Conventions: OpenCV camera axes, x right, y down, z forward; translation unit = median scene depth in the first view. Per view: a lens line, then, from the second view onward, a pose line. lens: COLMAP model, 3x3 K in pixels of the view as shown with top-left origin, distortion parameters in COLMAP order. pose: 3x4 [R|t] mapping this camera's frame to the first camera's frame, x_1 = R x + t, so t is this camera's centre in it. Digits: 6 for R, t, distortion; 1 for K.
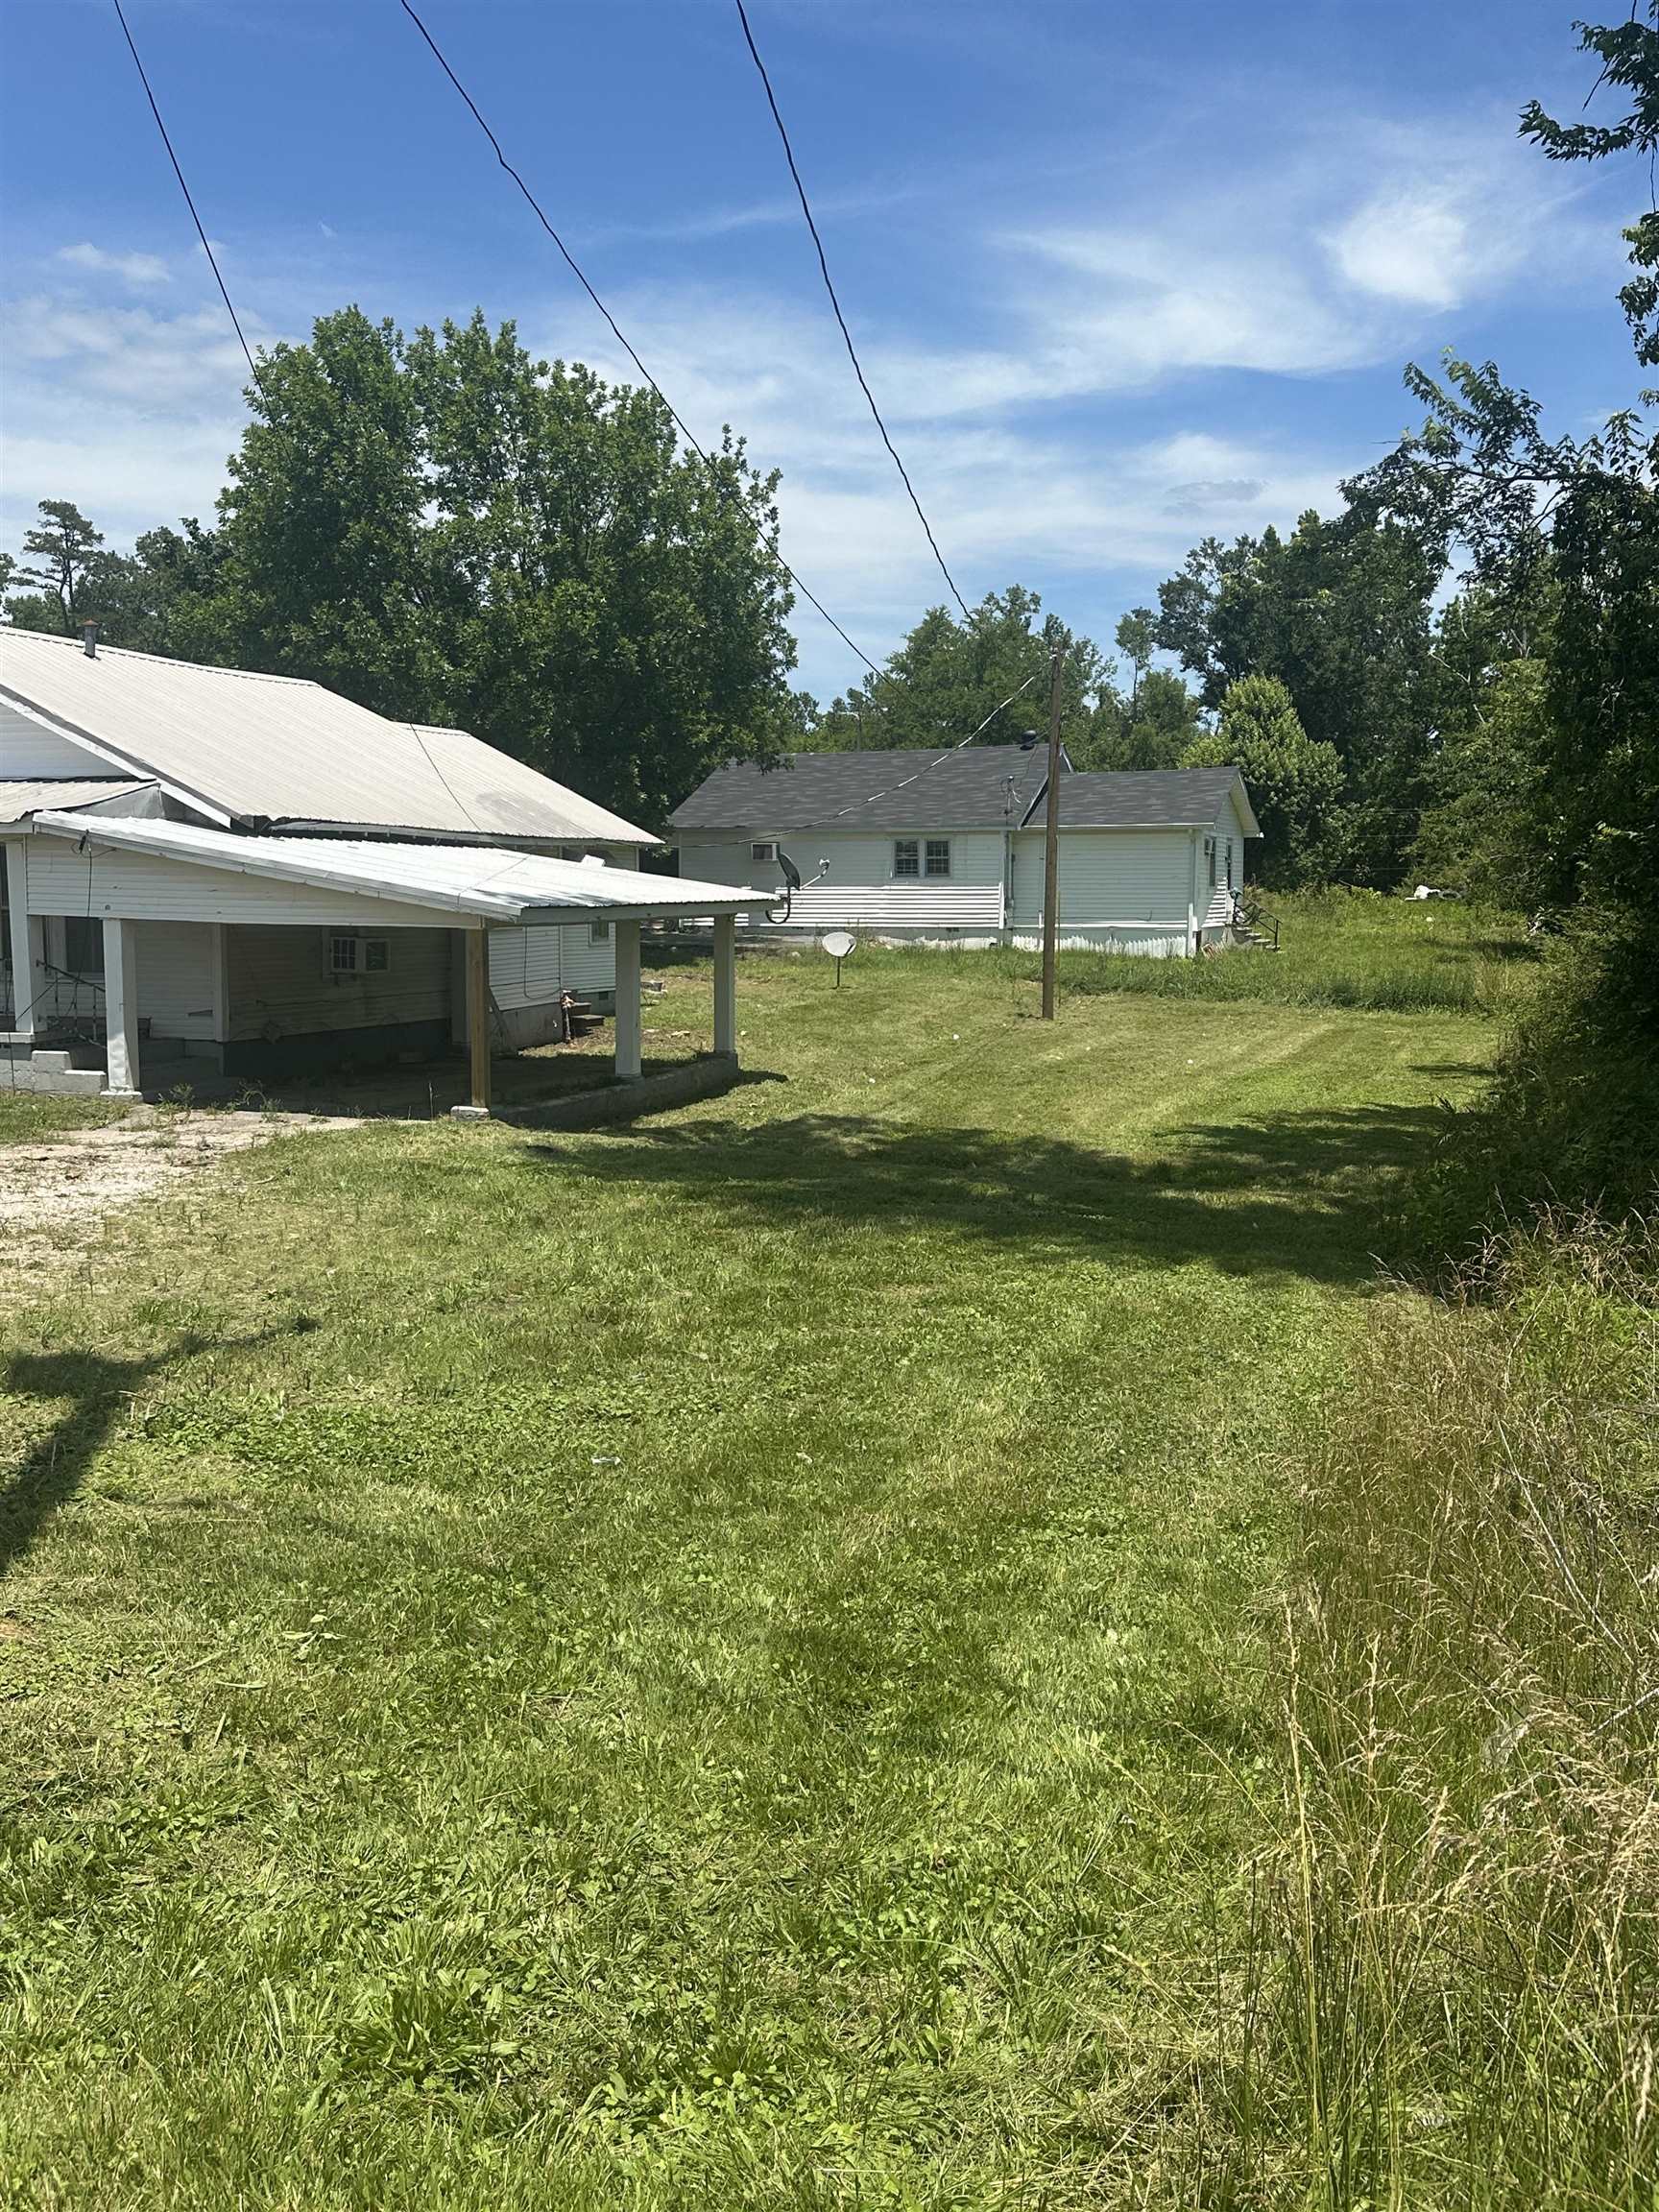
lens RADIAL K [[1910.4, 0, 857.1], [0, 1910.4, 1143.9], [0, 0, 1]] dist [0.146973, -0.328894]
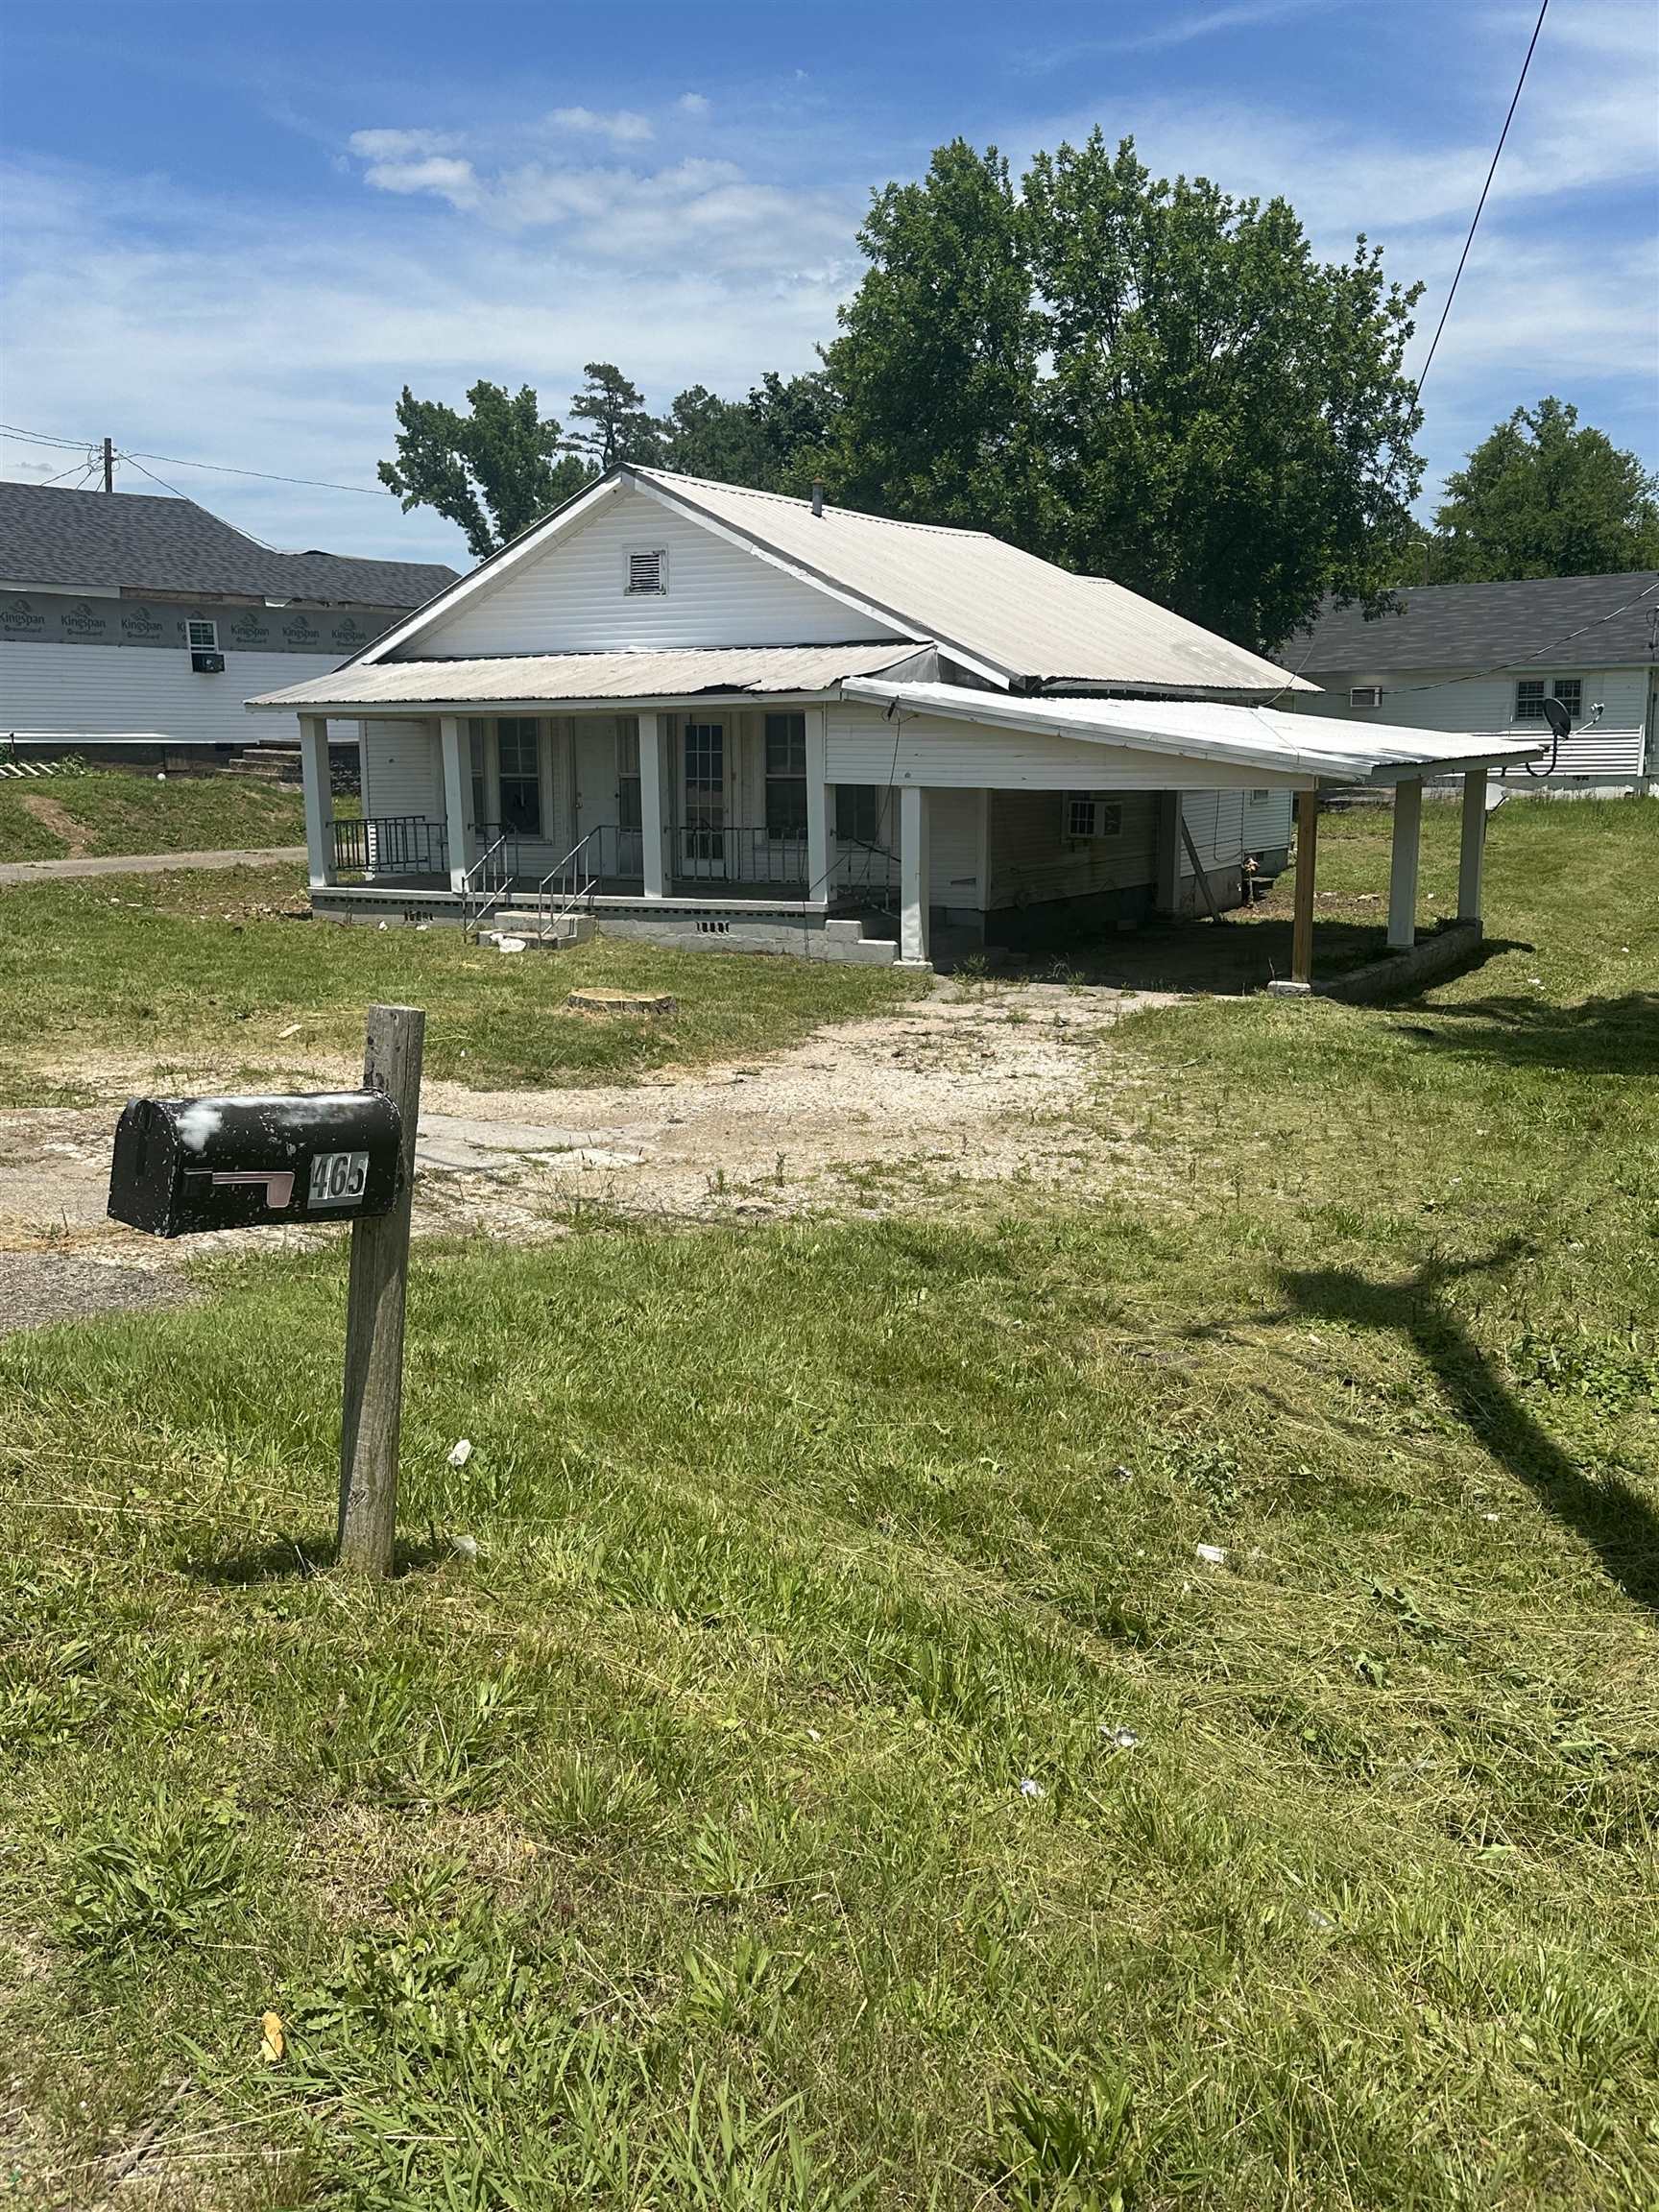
lens RADIAL K [[1910.4, 0, 857.1], [0, 1910.4, 1143.9], [0, 0, 1]] dist [0.146973, -0.328894]
pose [[0.974063, 0.033208, -0.223829, -0.115557], [-0.016253, 0.996886, 0.077169, -0.005627], [0.225694, -0.071529, 0.971569, 0.015142]]
